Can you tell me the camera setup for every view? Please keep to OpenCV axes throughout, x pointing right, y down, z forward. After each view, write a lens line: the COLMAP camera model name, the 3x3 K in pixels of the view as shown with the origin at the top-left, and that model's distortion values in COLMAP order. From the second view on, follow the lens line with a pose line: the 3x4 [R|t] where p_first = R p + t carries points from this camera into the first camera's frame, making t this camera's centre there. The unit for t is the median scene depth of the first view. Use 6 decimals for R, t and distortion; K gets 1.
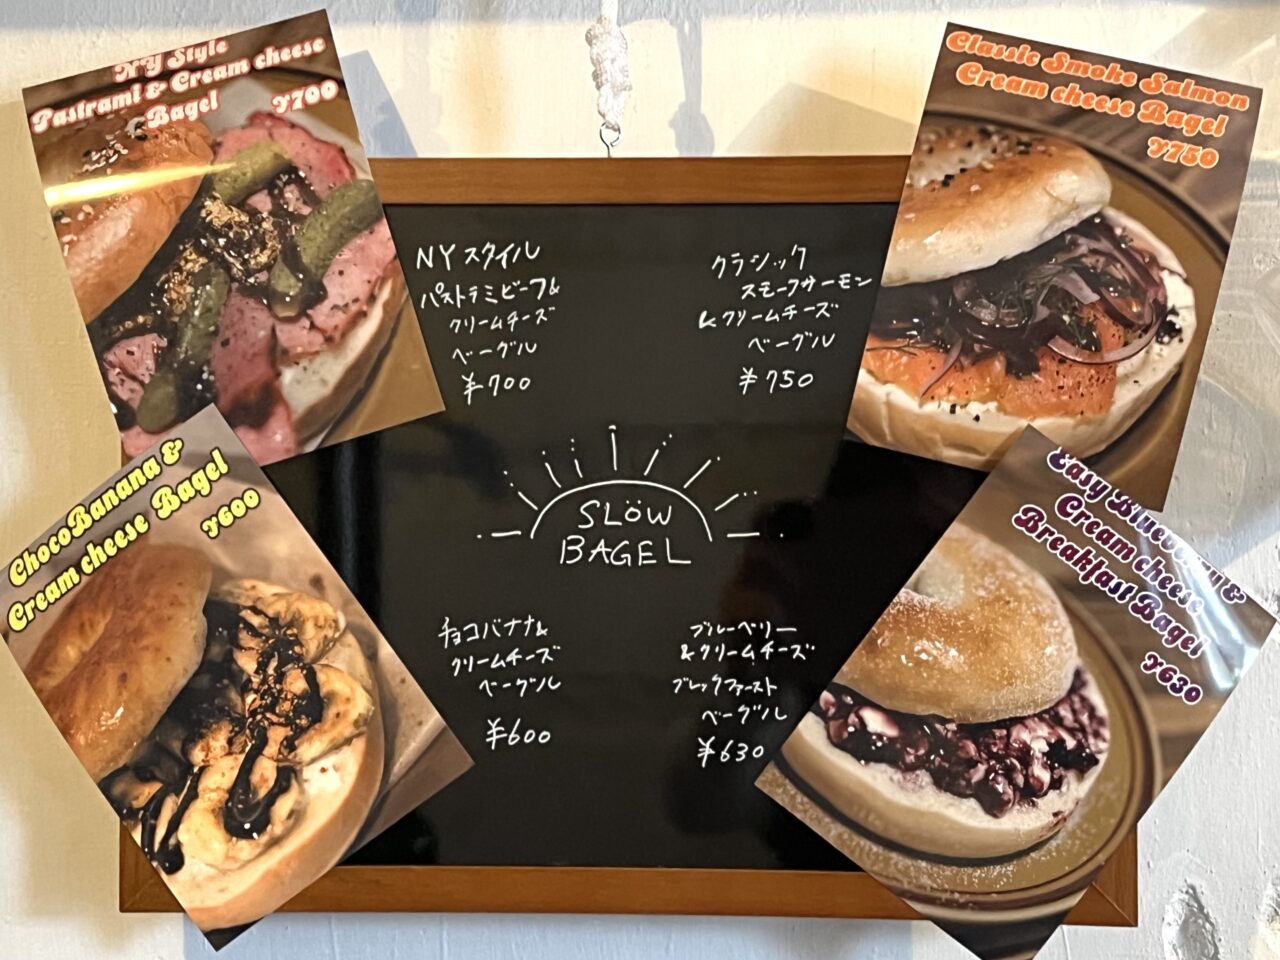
lens RADIAL K [[1902.7, 0, 635.9], [0, 1902.7, 478.7], [0, 0, 1]] dist [0.064415, 0.000000]
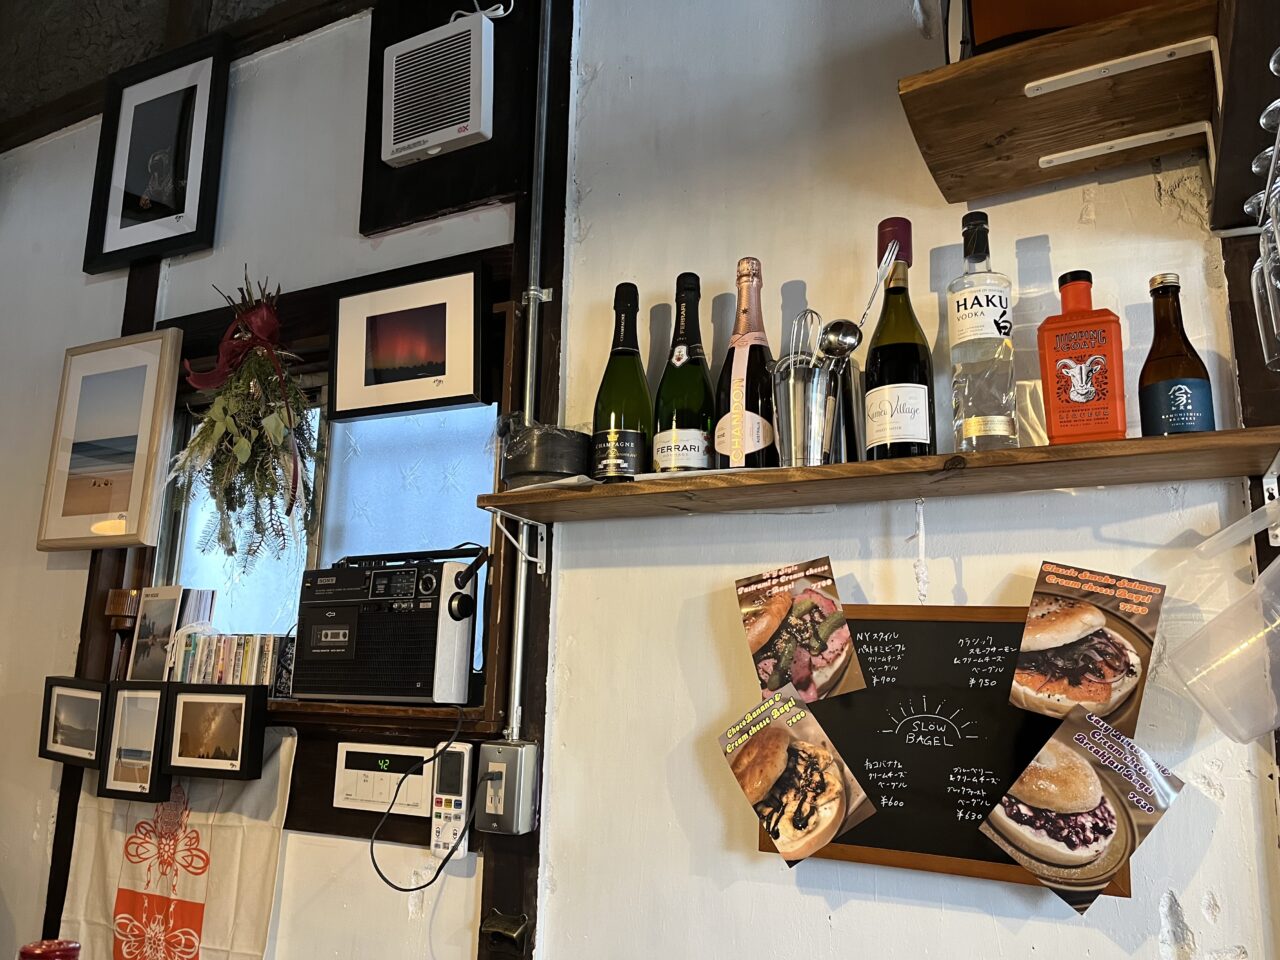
lens RADIAL K [[1039.3, 0, 630.3], [0, 1039.3, 482.6], [0, 0, 1]] dist [0.054220, -0.013738]
pose [[0.931208, -0.027177, -0.363473, 0.162314], [-0.049060, 0.978796, -0.198875, -0.006586], [0.361171, 0.203026, 0.910130, -0.711535]]
